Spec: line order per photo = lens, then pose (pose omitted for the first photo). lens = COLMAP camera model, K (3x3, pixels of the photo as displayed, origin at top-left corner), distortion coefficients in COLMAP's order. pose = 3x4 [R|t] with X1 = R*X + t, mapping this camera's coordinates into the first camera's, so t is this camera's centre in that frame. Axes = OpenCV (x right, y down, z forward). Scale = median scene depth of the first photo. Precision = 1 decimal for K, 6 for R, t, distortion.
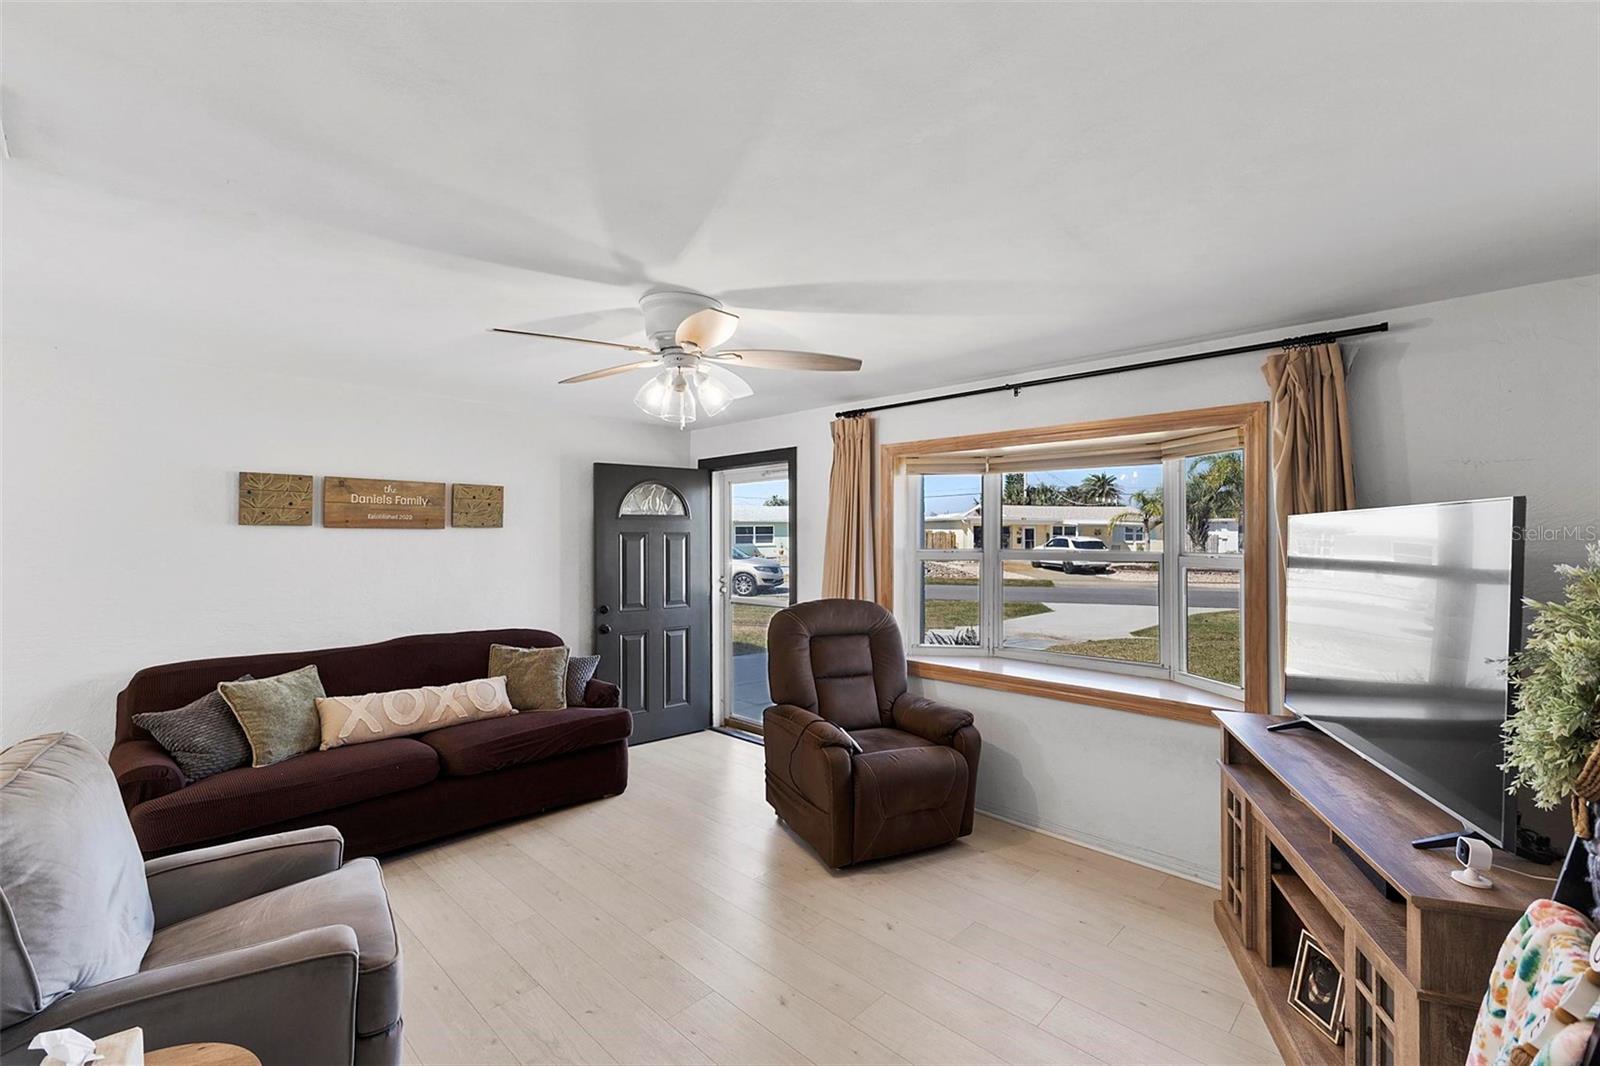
lens RADIAL K [[691.6, 0, 806.7], [0, 691.6, 527.8], [0, 0, 1]] dist [0.008983, -0.002800]
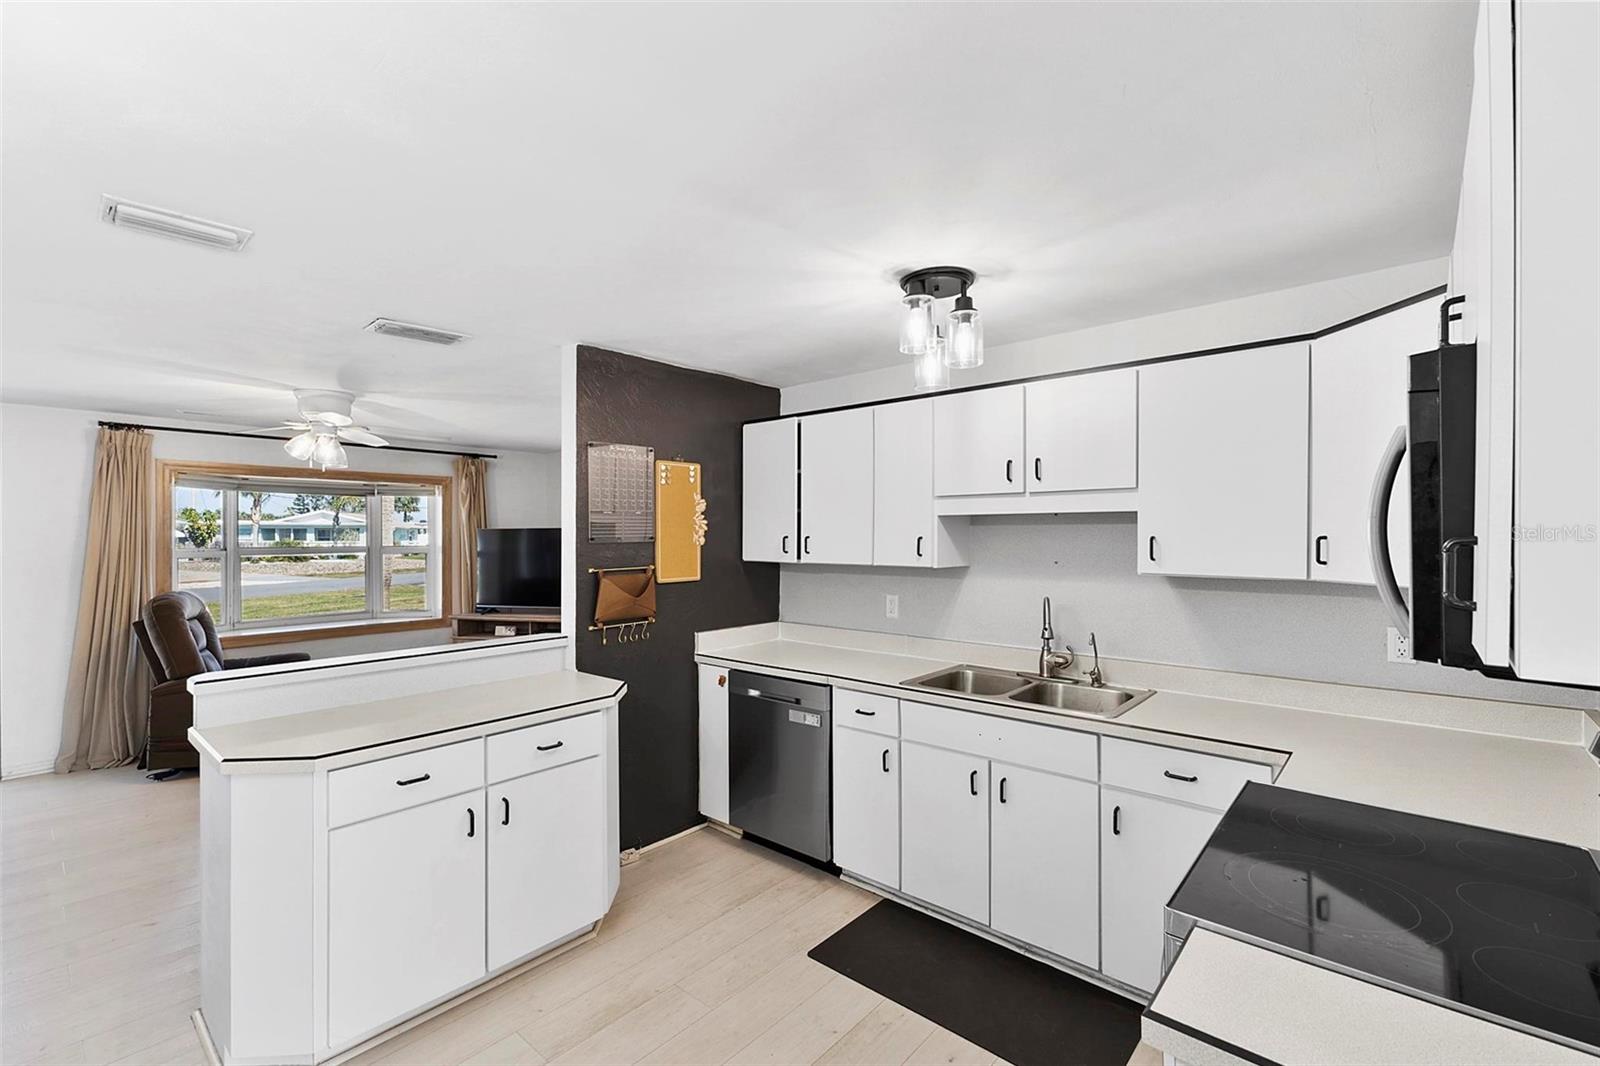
lens RADIAL K [[691.6, 0, 810.6], [0, 691.6, 538.5], [0, 0, 1]] dist [0.008983, -0.002800]
pose [[-0.046496, -0.003687, 0.998912, -0.138728], [-0.008567, 0.999958, 0.003292, -0.000134], [-0.998882, -0.008404, -0.046526, -0.004854]]
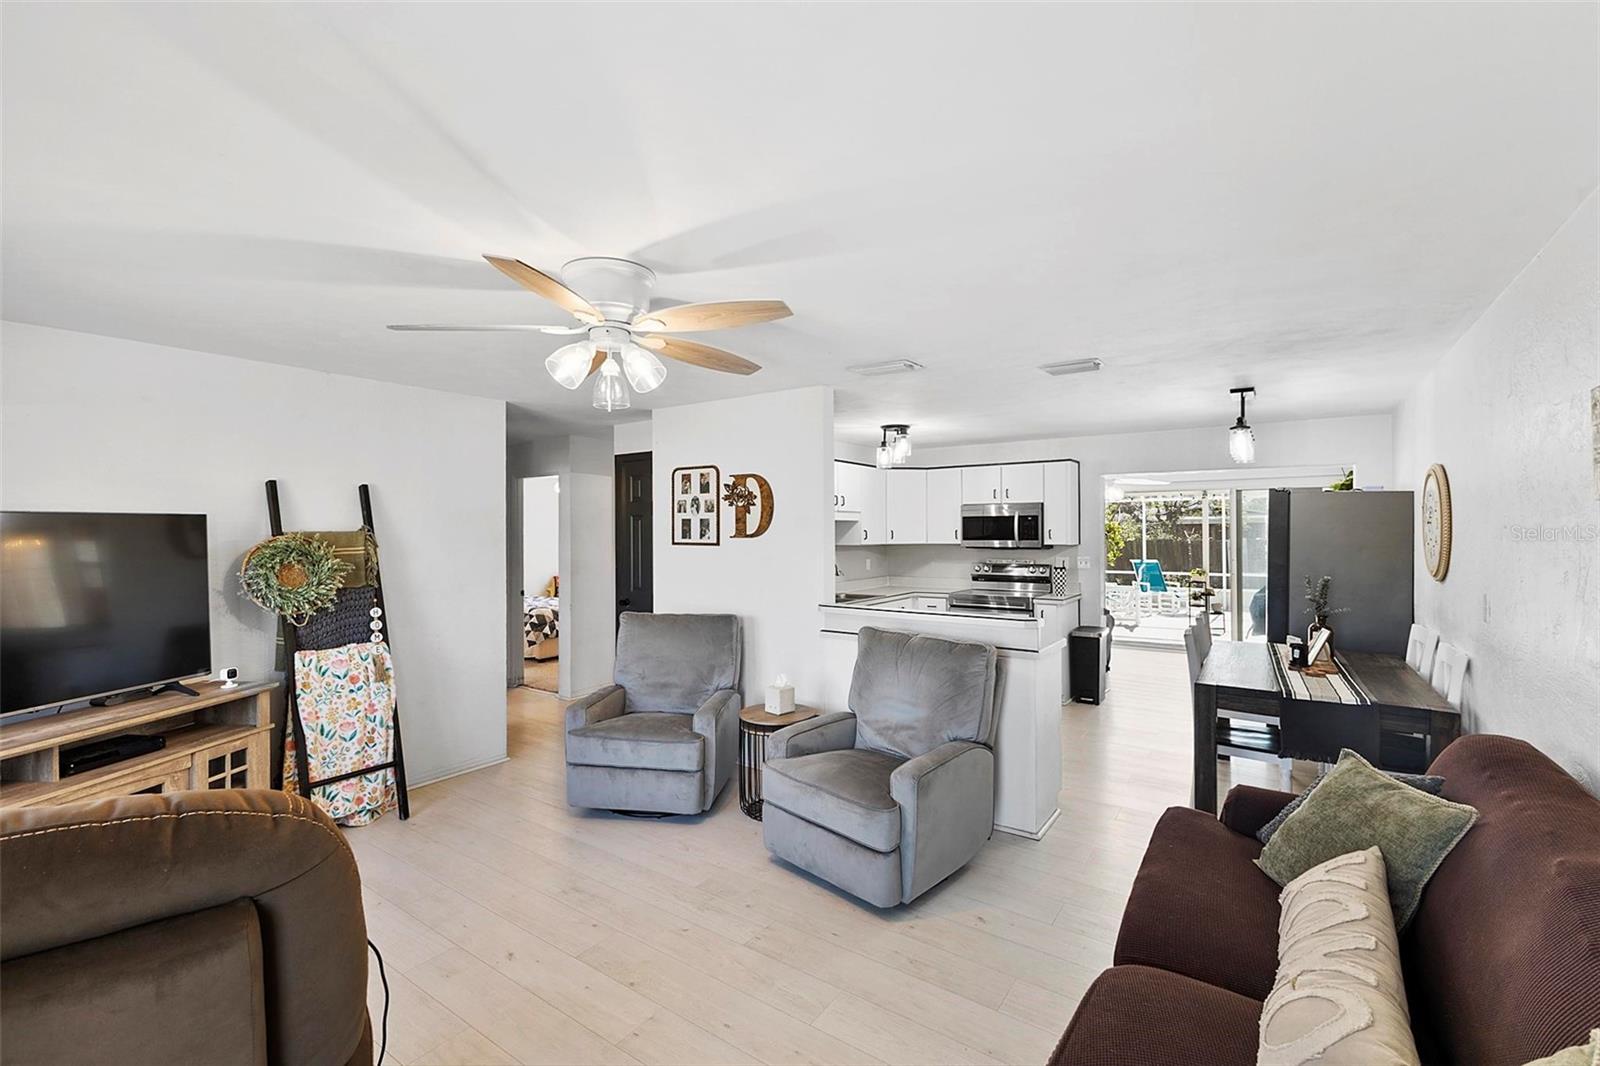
lens RADIAL K [[691.6, 0, 803.9], [0, 691.6, 532.6], [0, 0, 1]] dist [0.008983, -0.002800]
pose [[-0.987609, 0.002842, -0.156910, -0.021707], [0.004643, 0.999927, -0.011114, 0.002061], [0.156867, -0.011705, -0.987550, 0.144016]]
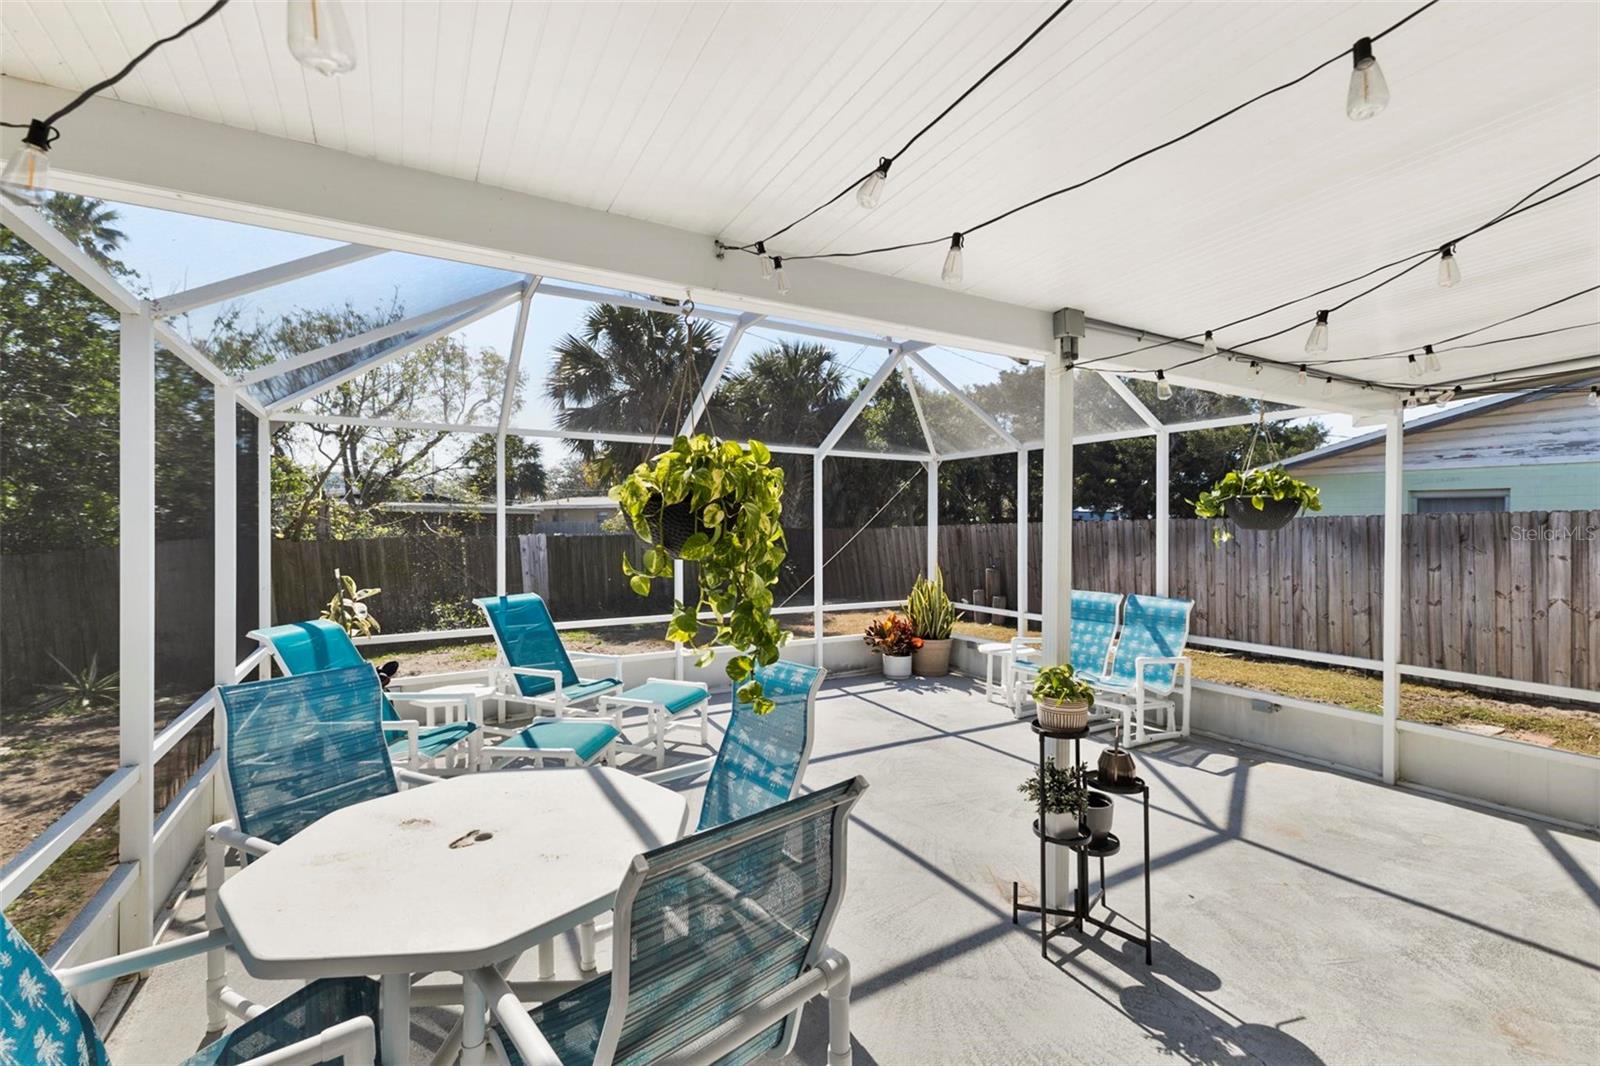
lens RADIAL K [[691.6, 0, 788.1], [0, 691.6, 527.0], [0, 0, 1]] dist [0.008983, -0.002800]
pose [[-0.292208, -0.000855, -0.956354, -0.177186], [0.006699, 0.999973, -0.002941, 0.000936], [0.956331, -0.007266, -0.292195, -0.157729]]
